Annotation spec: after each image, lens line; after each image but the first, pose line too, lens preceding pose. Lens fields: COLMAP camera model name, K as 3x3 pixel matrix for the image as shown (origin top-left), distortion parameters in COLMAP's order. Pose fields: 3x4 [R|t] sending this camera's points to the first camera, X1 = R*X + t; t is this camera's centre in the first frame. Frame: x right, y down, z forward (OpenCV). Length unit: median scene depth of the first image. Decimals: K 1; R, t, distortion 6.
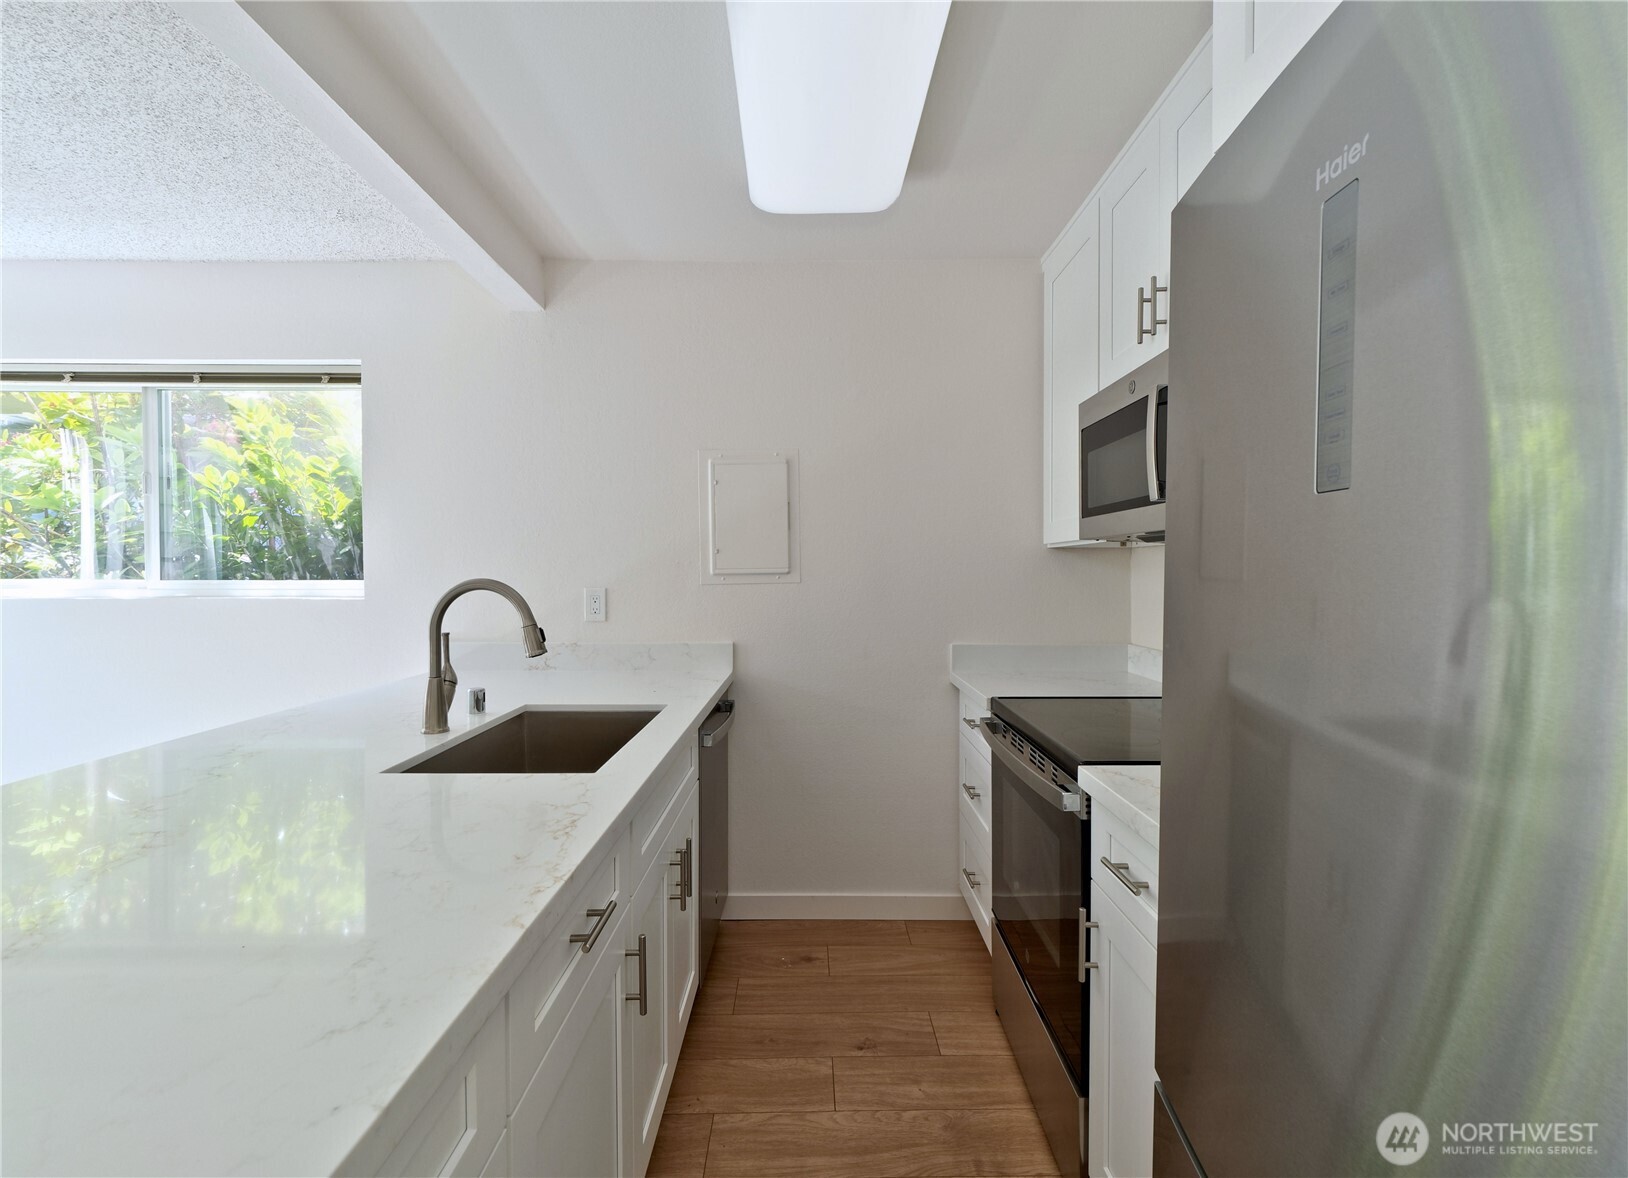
lens RADIAL K [[749.6, 0, 815.9], [0, 749.6, 575.3], [0, 0, 1]] dist [-0.001692, 0.000775]
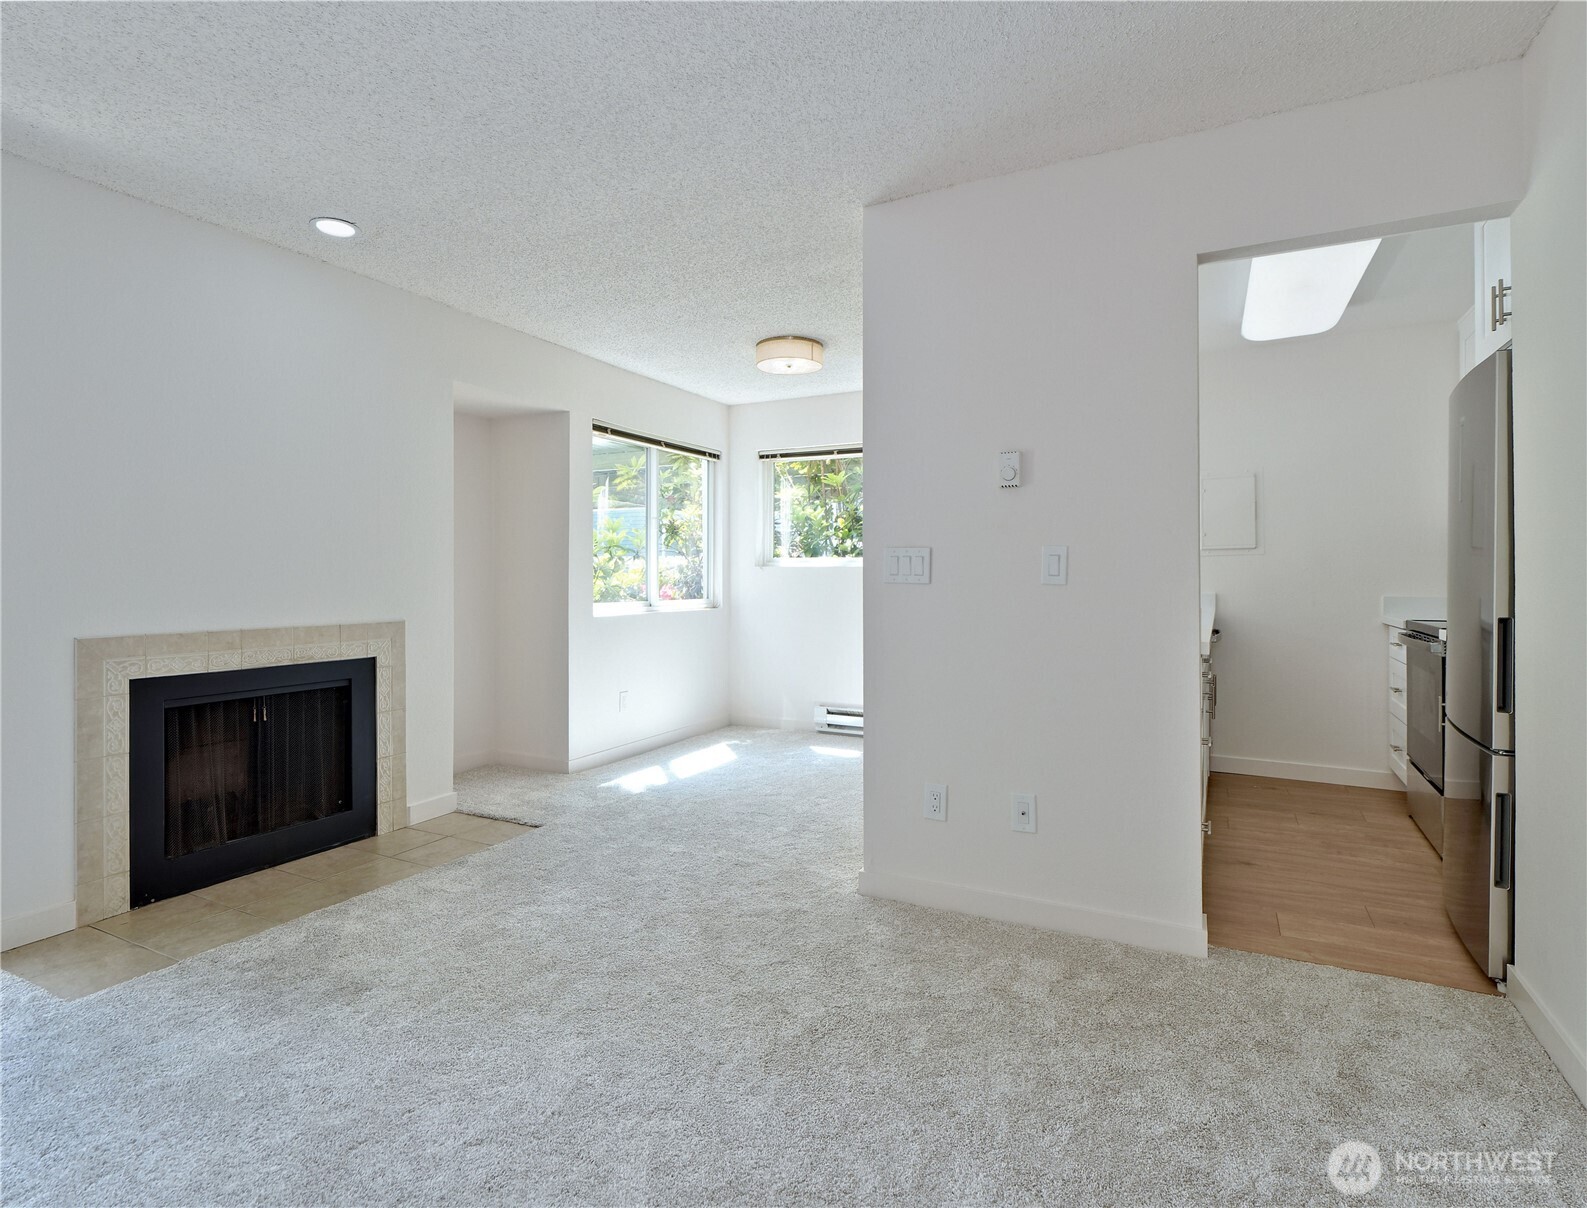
lens RADIAL K [[822.0, 0, 832.4], [0, 822.0, 570.6], [0, 0, 1]] dist [0.001134, 0.000284]
pose [[0.900398, -0.004644, -0.435043, -0.115347], [0.003349, 0.999987, -0.003743, 0.063936], [0.435055, 0.001913, 0.900402, -1.207917]]
